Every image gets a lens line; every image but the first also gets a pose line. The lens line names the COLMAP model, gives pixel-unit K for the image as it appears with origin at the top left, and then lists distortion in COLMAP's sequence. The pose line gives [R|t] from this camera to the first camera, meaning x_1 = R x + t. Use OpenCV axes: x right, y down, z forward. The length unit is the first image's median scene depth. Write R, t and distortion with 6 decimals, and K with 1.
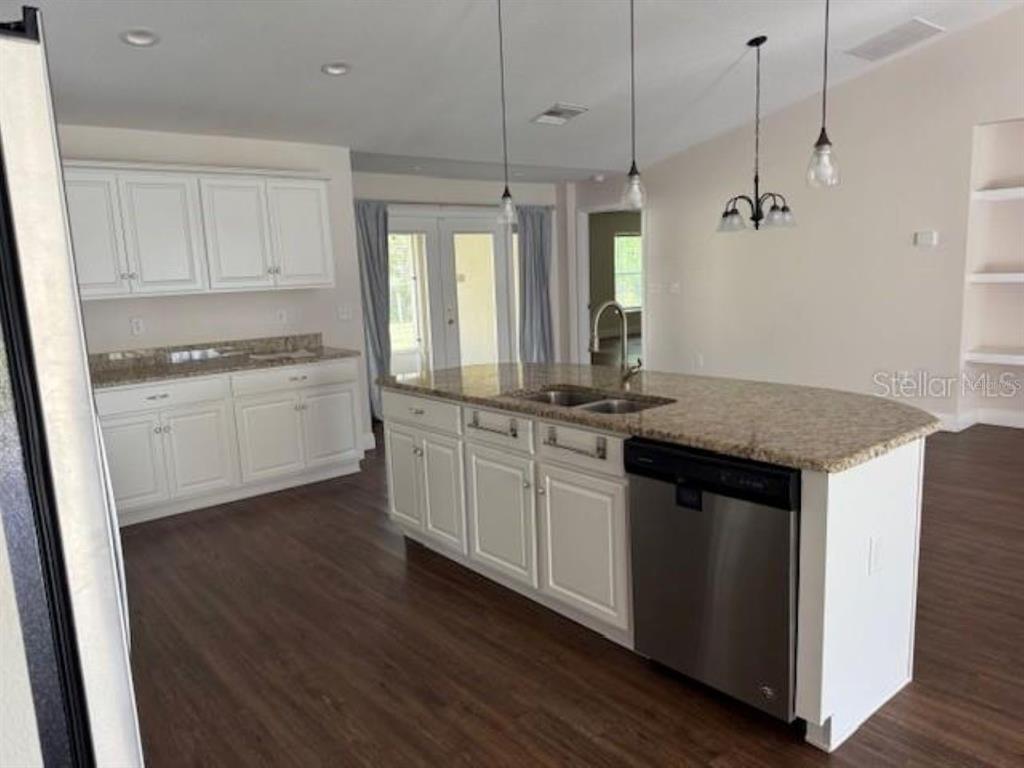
lens RADIAL K [[713.3, 0, 511.2], [0, 713.3, 384.6], [0, 0, 1]] dist [-0.024076, 0.000504]
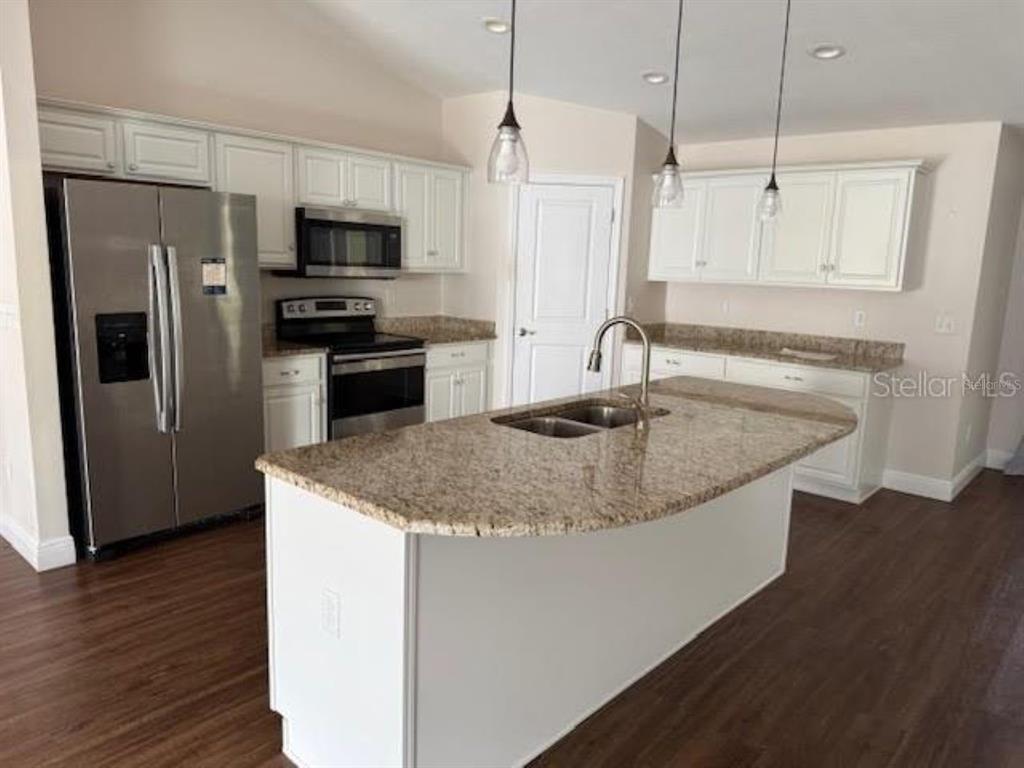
lens RADIAL K [[713.3, 0, 509.1], [0, 713.3, 384.9], [0, 0, 1]] dist [-0.024076, 0.000504]
pose [[0.141924, 0.206281, -0.968146, 0.544458], [-0.200605, 0.963745, 0.175936, -0.084199], [0.969337, 0.169246, 0.178159, 0.405430]]
